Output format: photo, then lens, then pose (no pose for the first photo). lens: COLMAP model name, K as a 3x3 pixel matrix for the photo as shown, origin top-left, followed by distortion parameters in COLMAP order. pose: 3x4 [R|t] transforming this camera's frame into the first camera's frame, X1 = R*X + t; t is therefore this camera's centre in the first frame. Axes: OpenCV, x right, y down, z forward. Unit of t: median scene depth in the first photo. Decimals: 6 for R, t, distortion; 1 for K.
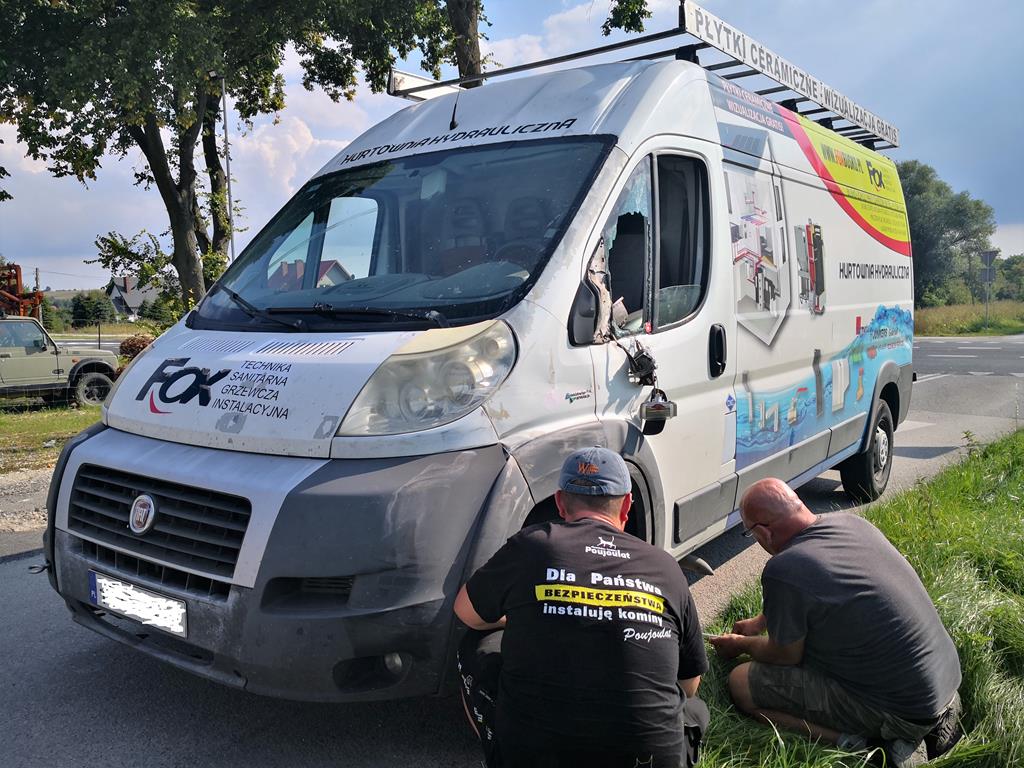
lens RADIAL K [[813.0, 0, 512.0], [0, 813.0, 384.0], [0, 0, 1]] dist [-0.000342, -0.010232]
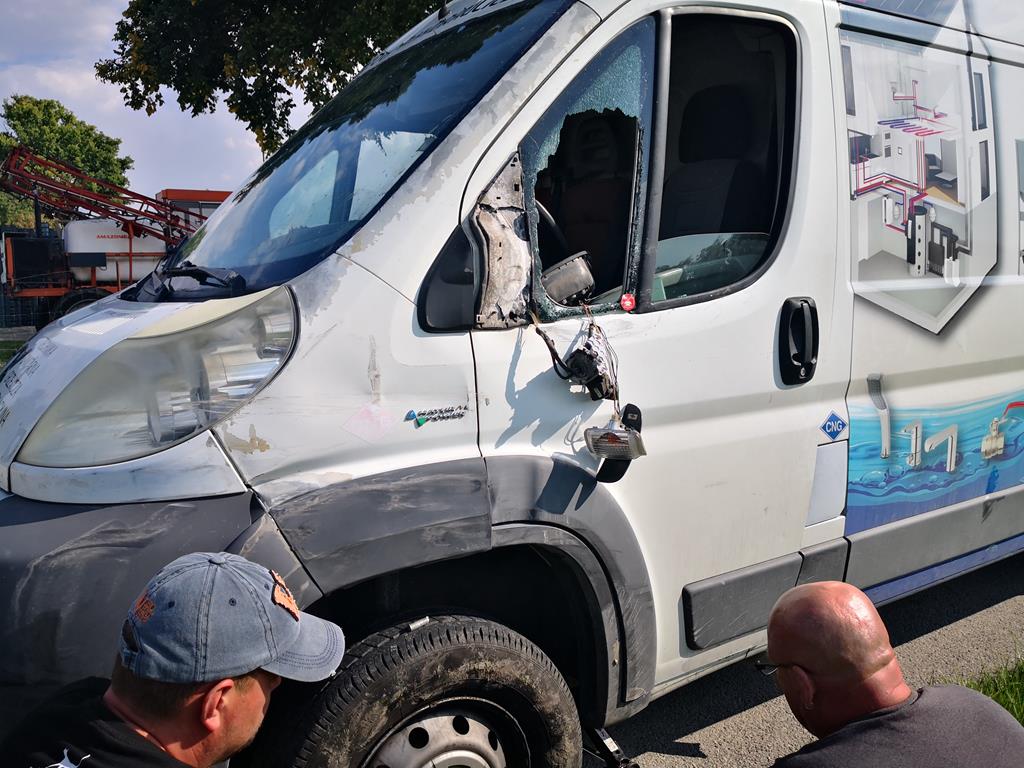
lens RADIAL K [[813.0, 0, 512.0], [0, 813.0, 384.0], [0, 0, 1]] dist [-0.000342, -0.010232]
pose [[0.936267, 0.050326, -0.347665, 0.297450], [-0.036541, 0.998268, 0.046097, -0.033393], [0.349382, -0.030455, 0.936485, 0.399506]]
